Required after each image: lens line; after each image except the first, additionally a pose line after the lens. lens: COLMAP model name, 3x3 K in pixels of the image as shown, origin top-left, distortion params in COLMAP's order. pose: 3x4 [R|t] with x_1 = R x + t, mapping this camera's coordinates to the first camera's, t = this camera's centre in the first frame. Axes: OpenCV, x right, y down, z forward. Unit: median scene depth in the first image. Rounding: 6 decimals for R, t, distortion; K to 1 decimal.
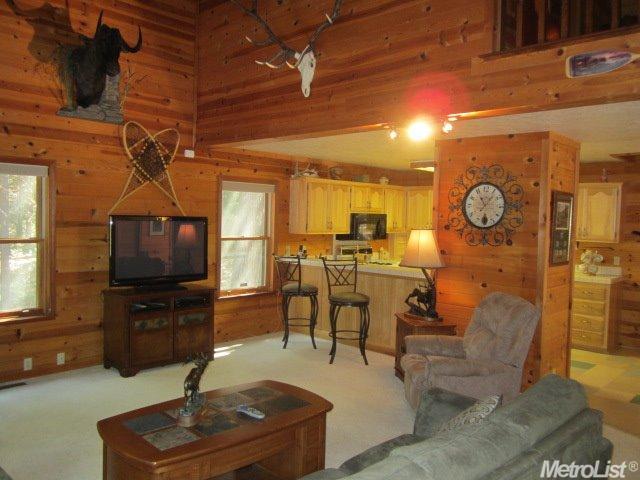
lens RADIAL K [[540.7, 0, 318.7], [0, 540.7, 240.5], [0, 0, 1]] dist [-0.027260, 0.029702]
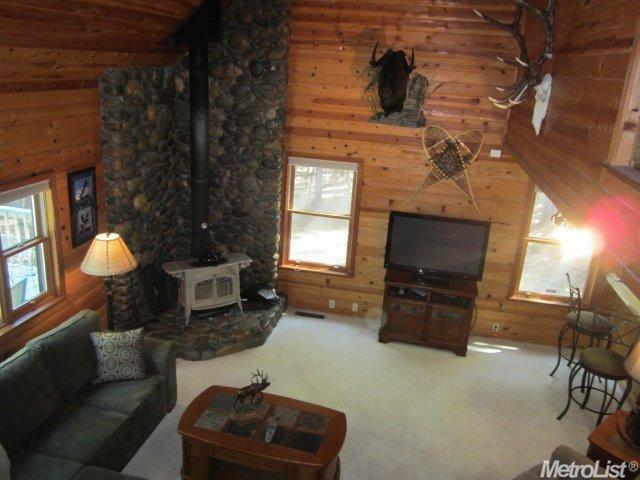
lens RADIAL K [[540.7, 0, 318.2], [0, 540.7, 238.4], [0, 0, 1]] dist [-0.027260, 0.029702]
pose [[0.524785, 0.274584, -0.805733, 0.489664], [-0.086314, 0.958831, 0.270540, -0.290567], [0.846848, -0.072429, 0.526880, 0.237298]]
